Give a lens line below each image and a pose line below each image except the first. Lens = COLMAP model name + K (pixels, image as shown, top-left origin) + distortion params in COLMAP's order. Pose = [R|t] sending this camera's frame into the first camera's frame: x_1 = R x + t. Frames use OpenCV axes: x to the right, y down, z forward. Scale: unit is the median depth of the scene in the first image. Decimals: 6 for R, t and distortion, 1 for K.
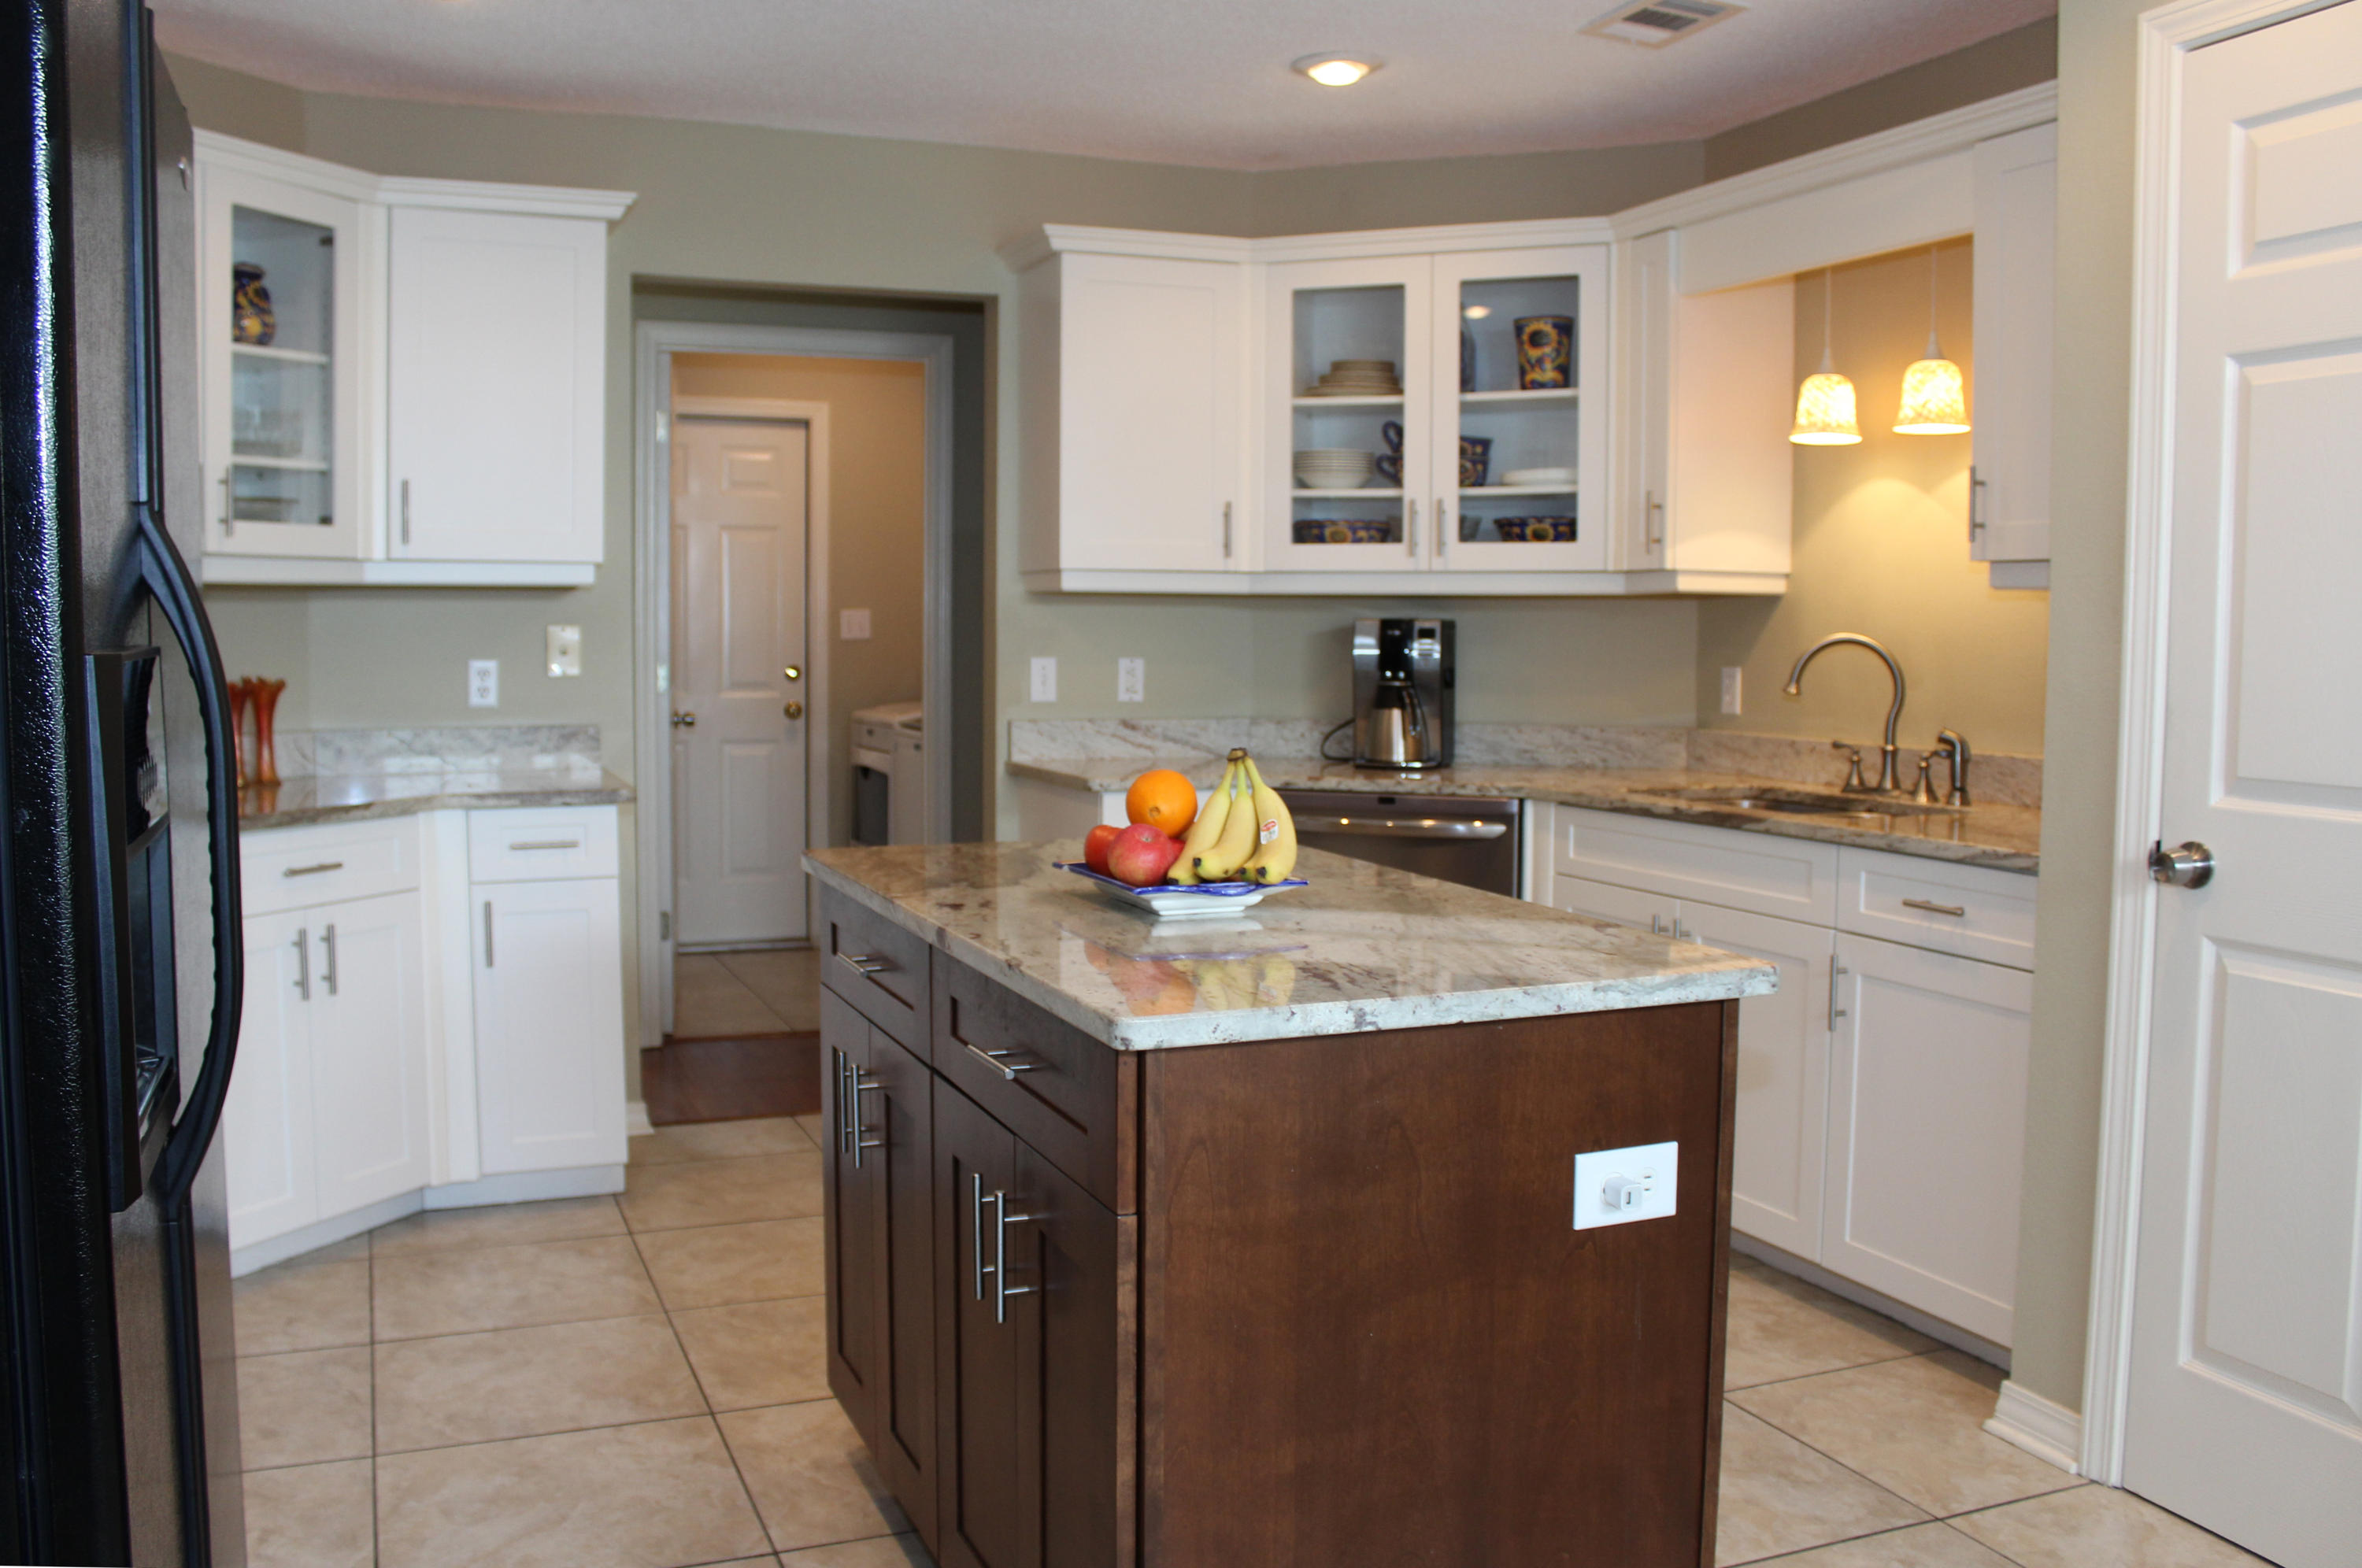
lens RADIAL K [[1976.1, 0, 1139.4], [0, 1976.1, 783.6], [0, 0, 1]] dist [-0.167108, 0.150130]
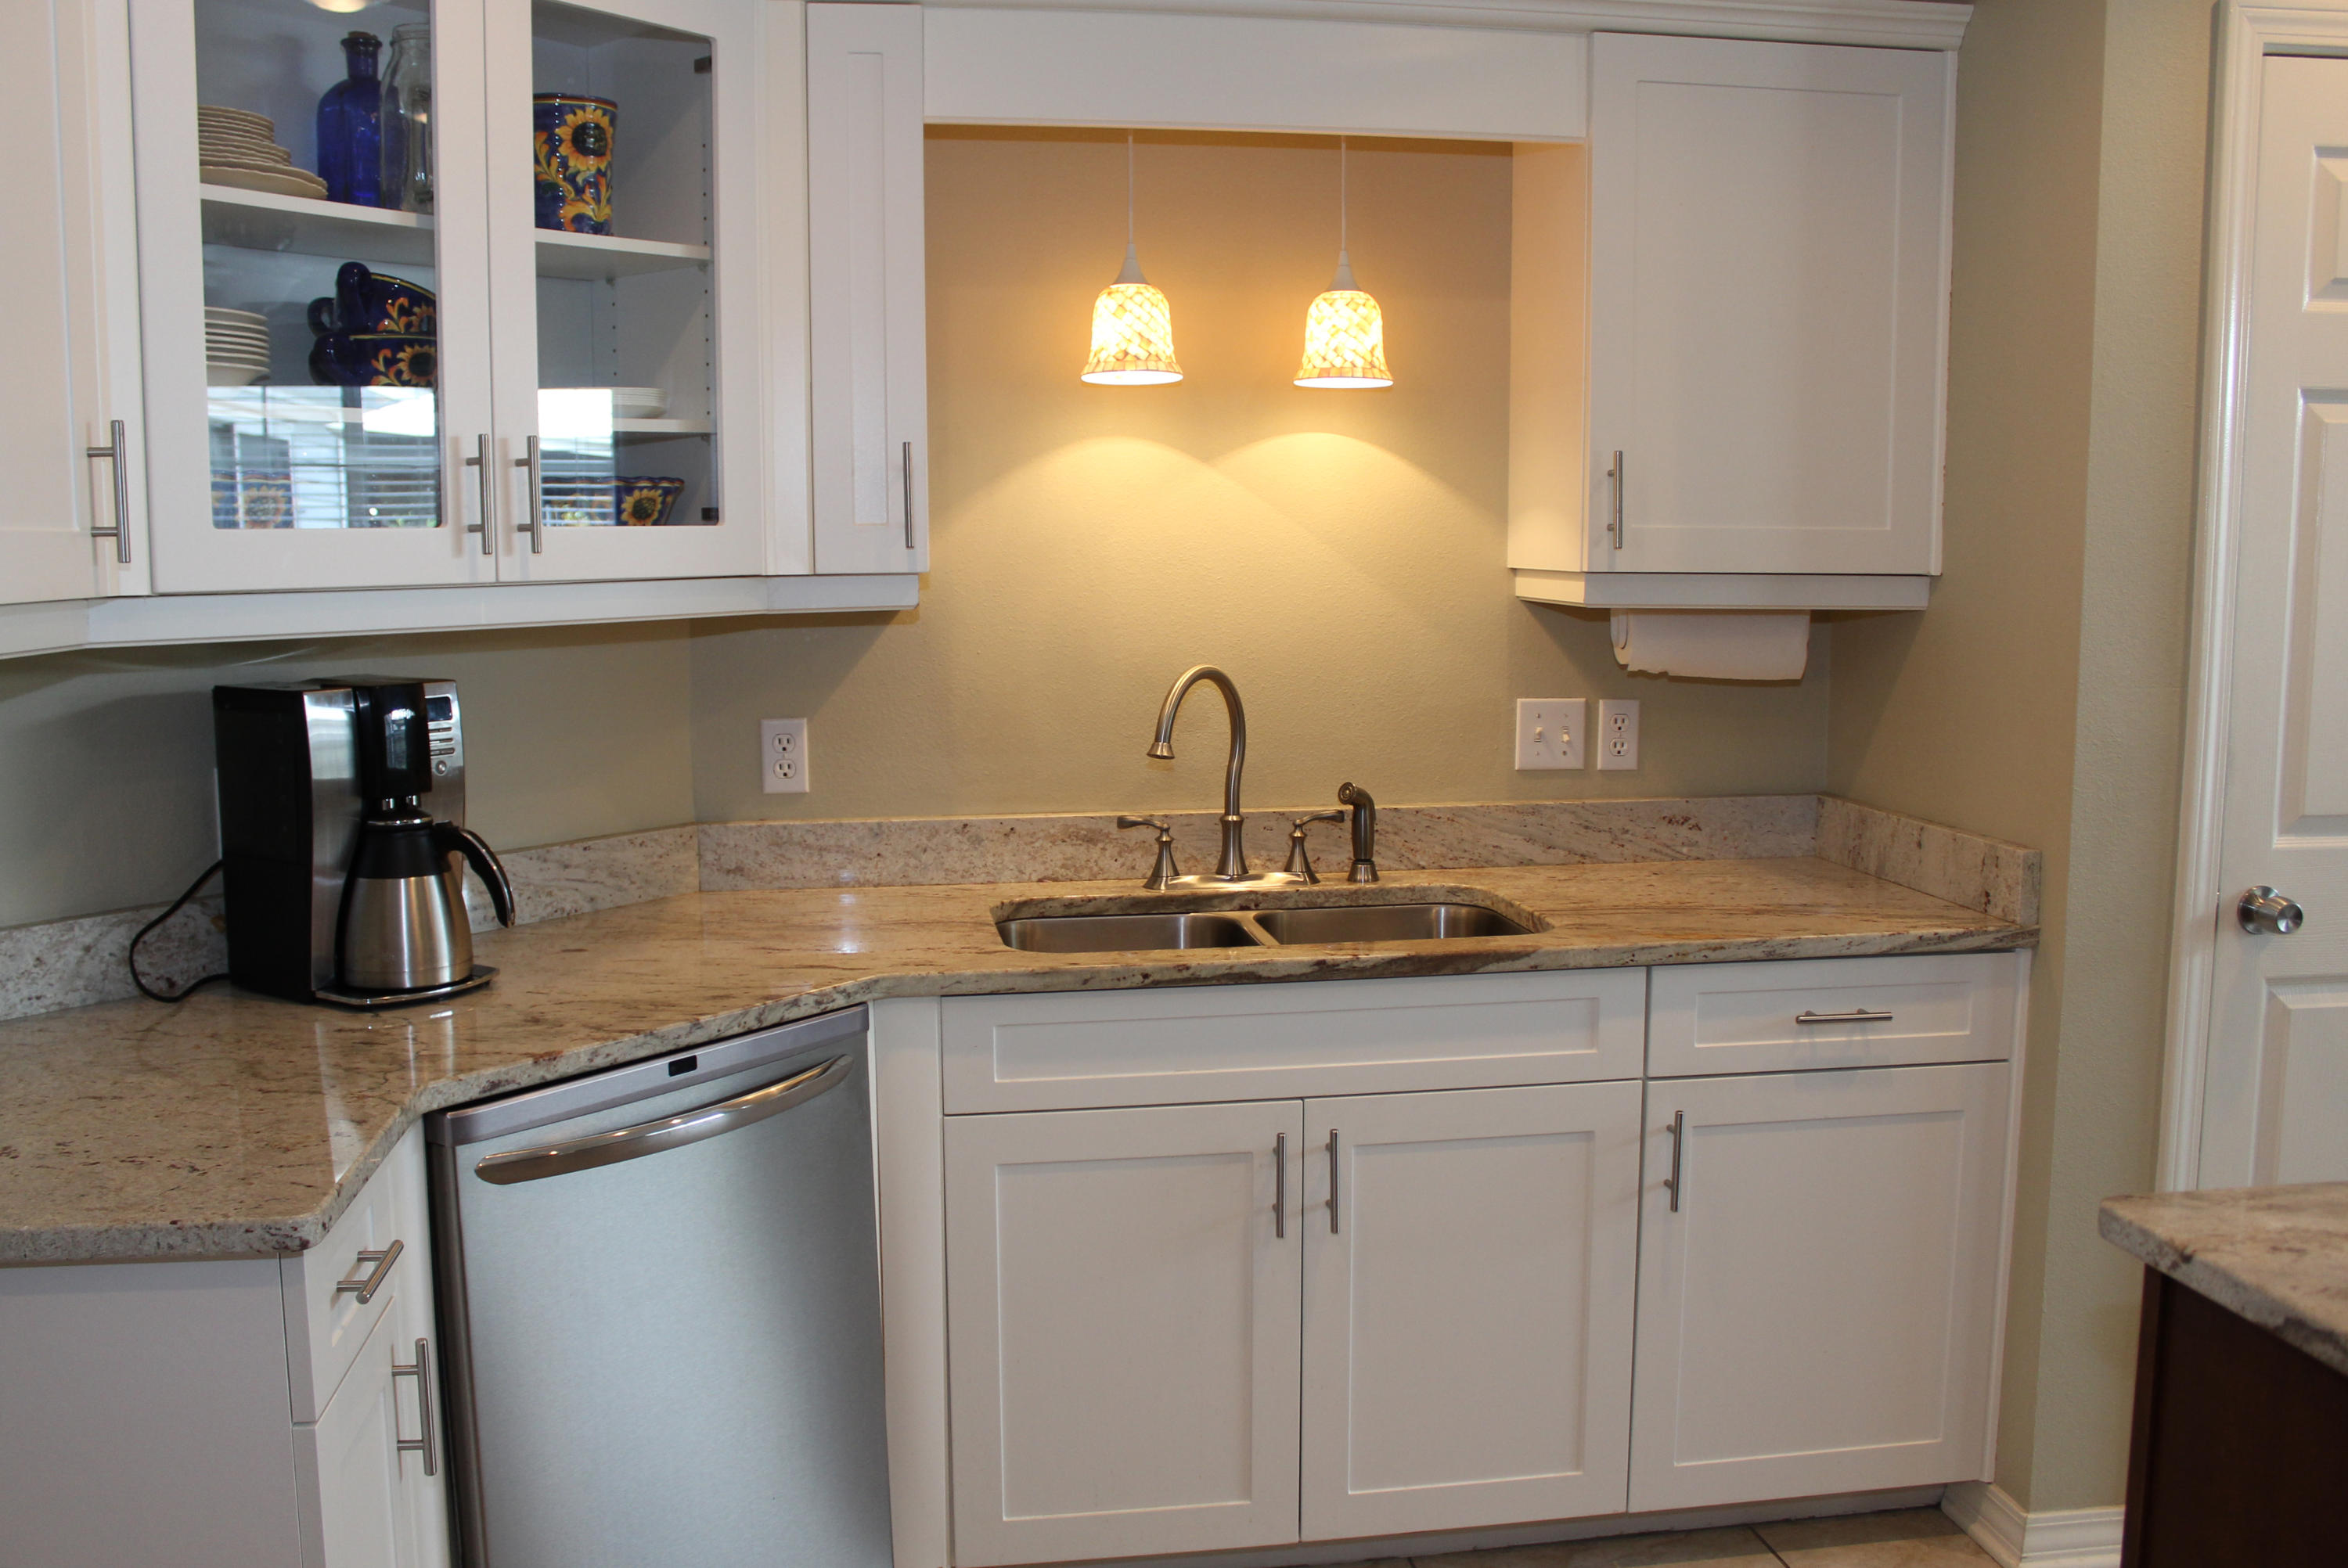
lens RADIAL K [[1964.3, 0, 1132.7], [0, 1964.3, 783.6], [0, 0, 1]] dist [-0.167108, 0.150130]
pose [[0.230322, -0.118059, 0.965926, -0.337636], [0.083767, 0.991334, 0.101190, -0.111670], [-0.969502, 0.057606, 0.238216, 0.881383]]
